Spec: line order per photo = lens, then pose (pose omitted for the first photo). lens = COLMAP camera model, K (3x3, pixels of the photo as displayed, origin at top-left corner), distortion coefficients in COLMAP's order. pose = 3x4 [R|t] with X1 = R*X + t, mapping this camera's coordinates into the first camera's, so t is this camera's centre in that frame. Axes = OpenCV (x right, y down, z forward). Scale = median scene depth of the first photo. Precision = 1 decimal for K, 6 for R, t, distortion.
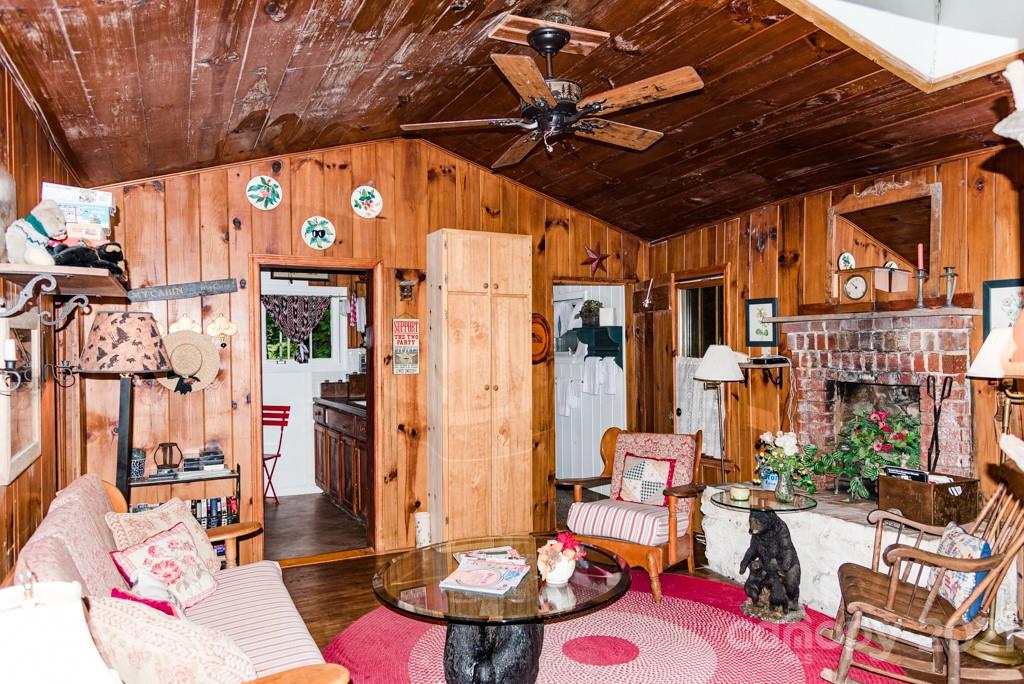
lens RADIAL K [[706.5, 0, 510.5], [0, 706.5, 347.7], [0, 0, 1]] dist [-0.000984, -0.004188]
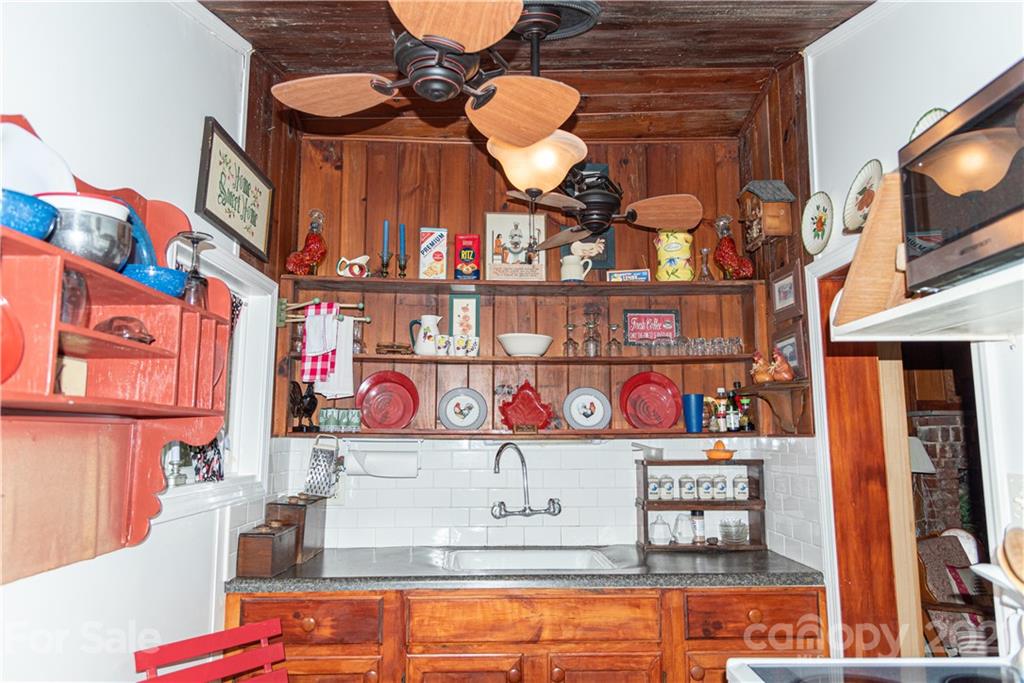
lens RADIAL K [[683.6, 0, 514.6], [0, 683.6, 346.1], [0, 0, 1]] dist [0.016471, -0.009047]
pose [[0.417169, 0.129007, 0.899626, -0.890669], [-0.003214, 0.990077, -0.140488, 0.008539], [-0.908823, 0.055716, 0.413444, 1.224063]]
